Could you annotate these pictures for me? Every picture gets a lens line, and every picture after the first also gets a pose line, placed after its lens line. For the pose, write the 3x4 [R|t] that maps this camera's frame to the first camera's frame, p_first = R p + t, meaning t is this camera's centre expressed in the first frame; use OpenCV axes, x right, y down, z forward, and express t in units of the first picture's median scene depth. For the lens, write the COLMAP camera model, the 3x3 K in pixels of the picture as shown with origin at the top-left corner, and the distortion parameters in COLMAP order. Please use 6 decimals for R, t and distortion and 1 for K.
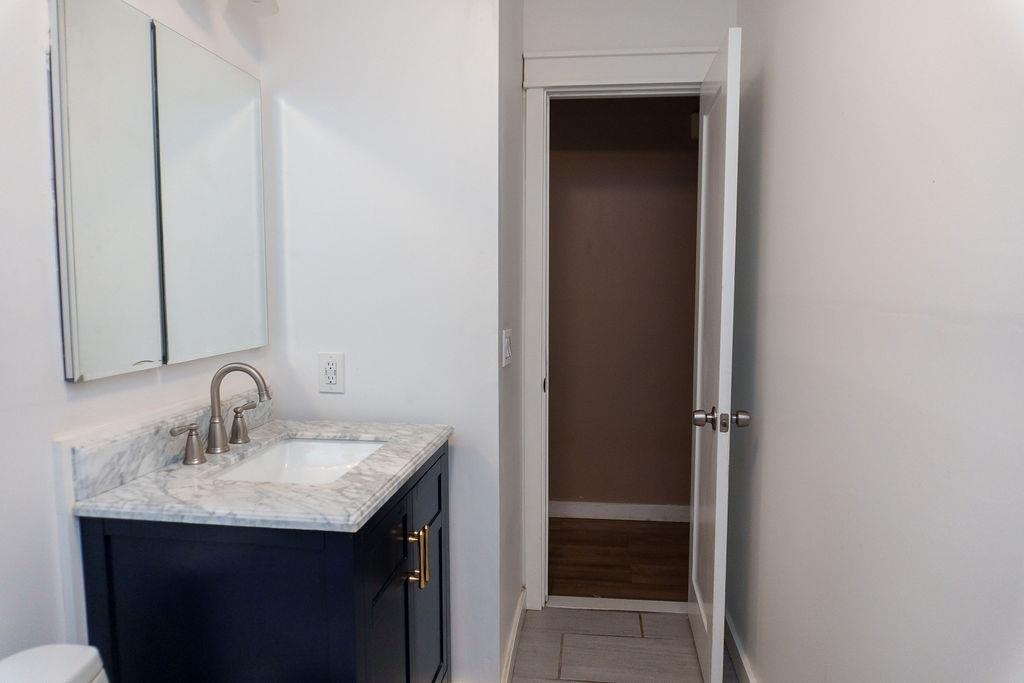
lens RADIAL K [[693.6, 0, 512.0], [0, 693.6, 341.5], [0, 0, 1]] dist [-0.027708, -0.000135]
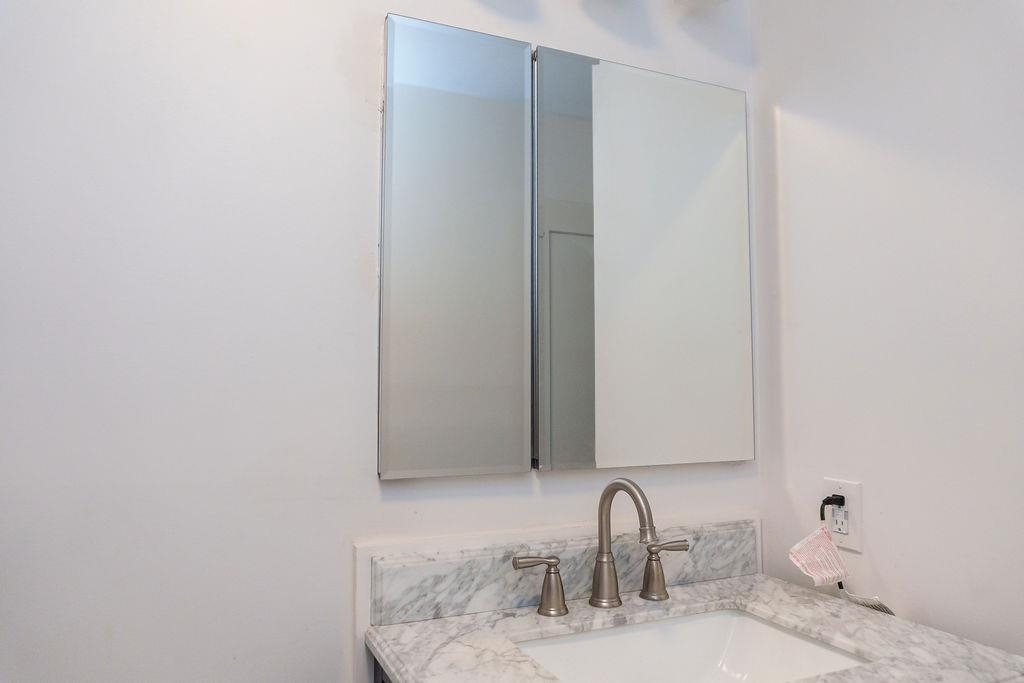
lens RADIAL K [[712.2, 0, 512.0], [0, 712.2, 341.5], [0, 0, 1]] dist [-0.035764, -0.000717]
pose [[0.519156, -0.059337, -0.852618, 0.168655], [-0.075231, 0.990542, -0.114744, -0.015778], [0.851362, 0.123713, 0.509781, 0.587458]]
